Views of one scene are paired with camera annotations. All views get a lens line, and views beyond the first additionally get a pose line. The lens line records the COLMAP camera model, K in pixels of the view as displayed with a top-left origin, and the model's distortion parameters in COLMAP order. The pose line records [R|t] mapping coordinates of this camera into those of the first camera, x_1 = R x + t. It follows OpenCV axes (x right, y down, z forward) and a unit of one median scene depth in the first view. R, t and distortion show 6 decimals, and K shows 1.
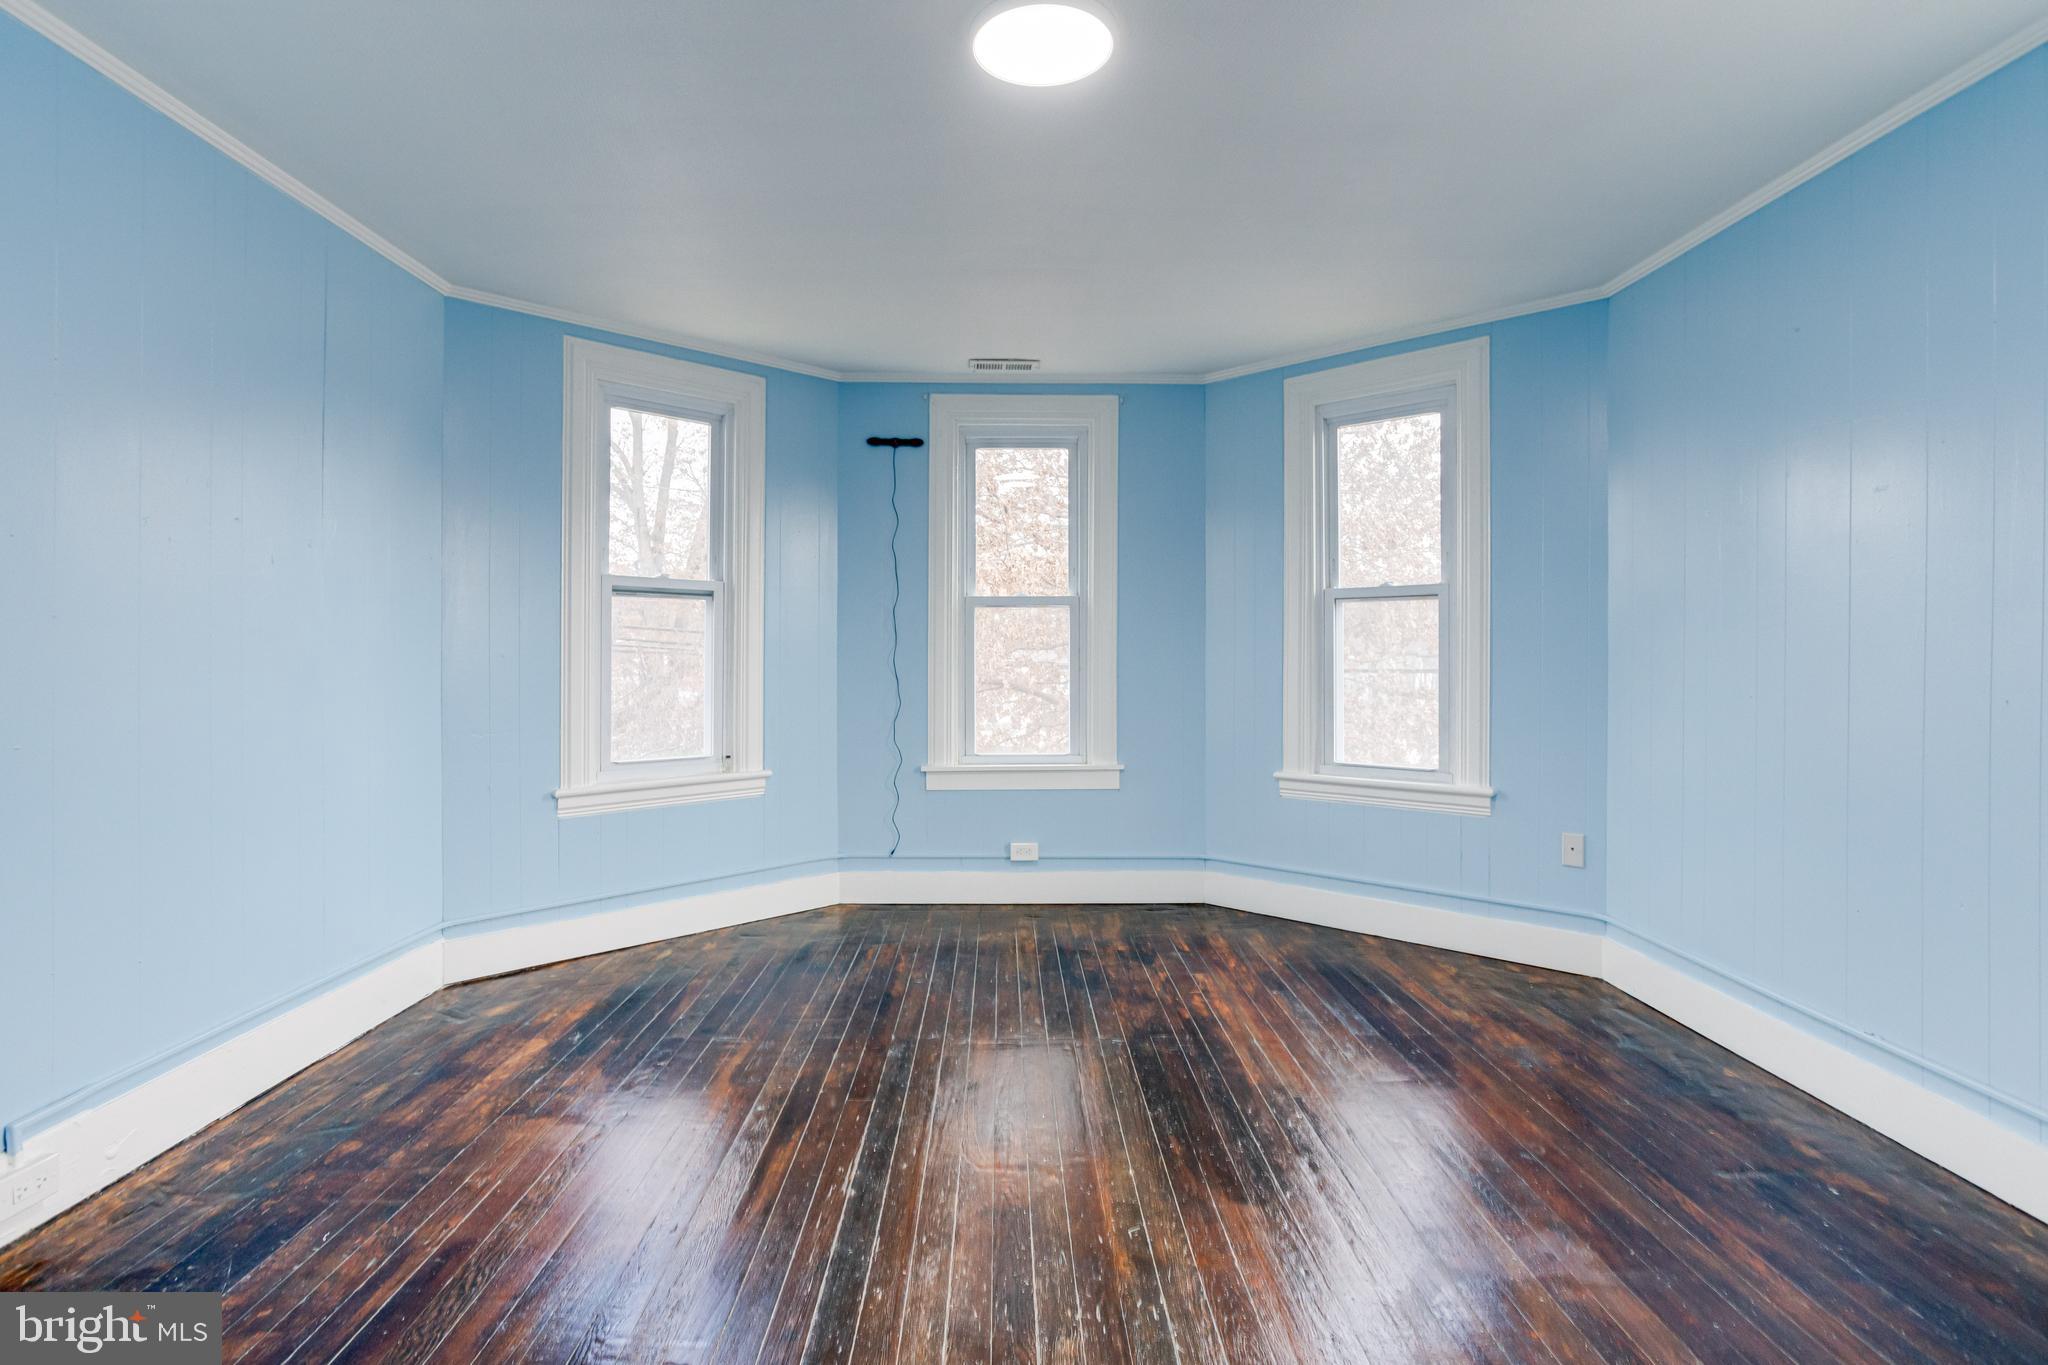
lens RADIAL K [[1024.6, 0, 979.7], [0, 1024.6, 652.9], [0, 0, 1]] dist [-0.036712, 0.020373]
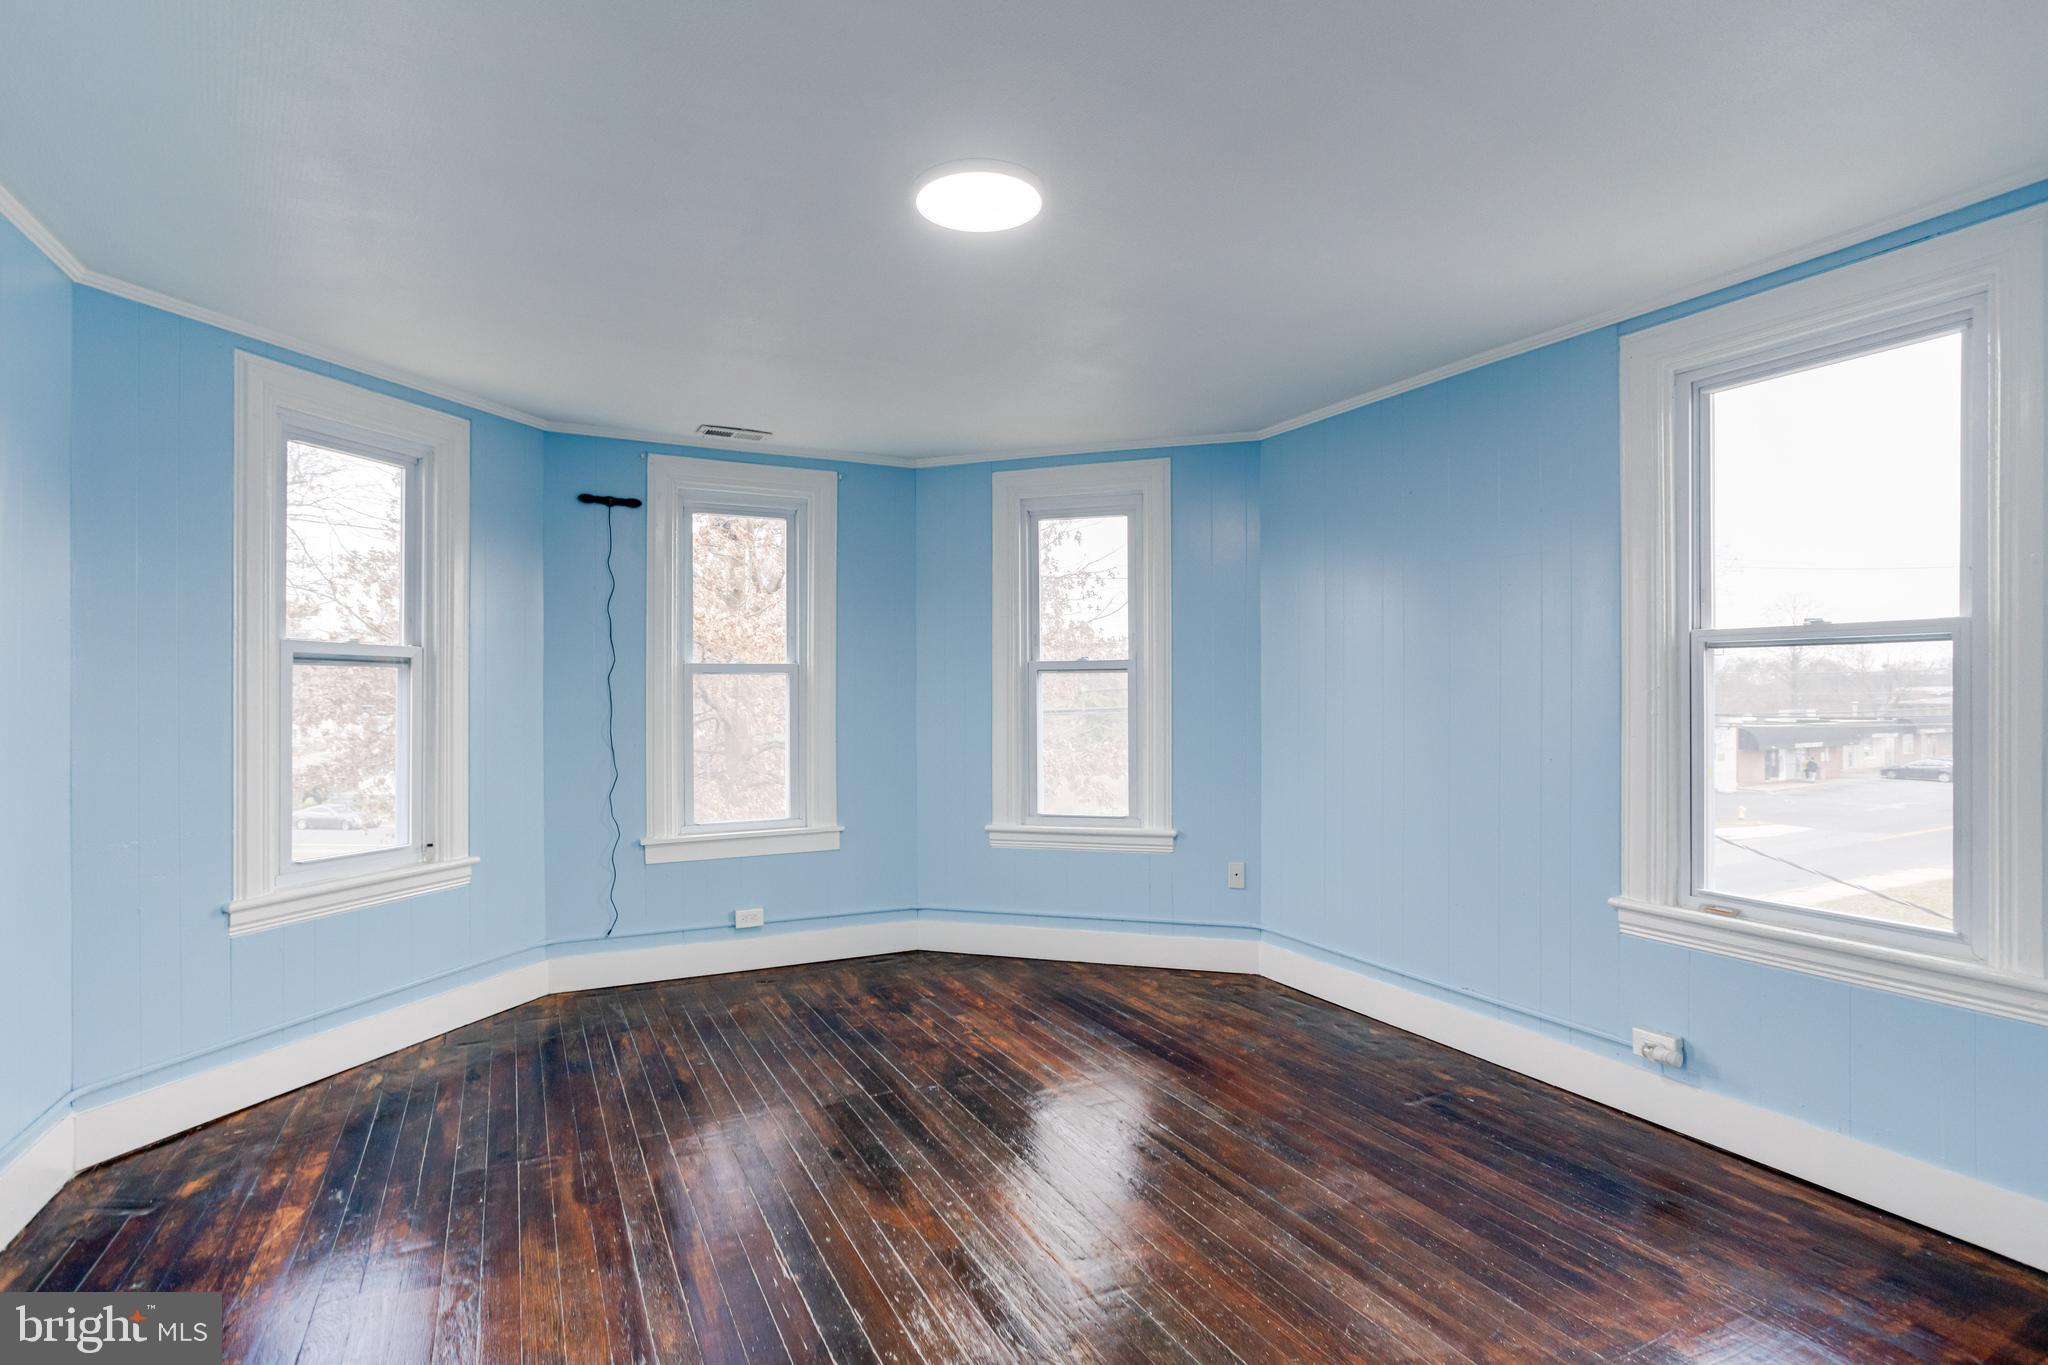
lens RADIAL K [[1024.6, 0, 989.8], [0, 1024.6, 691.5], [0, 0, 1]] dist [-0.036712, 0.020373]
pose [[0.895863, -0.005233, 0.444300, -0.221673], [0.006040, 0.999982, -0.000400, -0.031242], [-0.444290, 0.003042, 0.895878, -0.001787]]
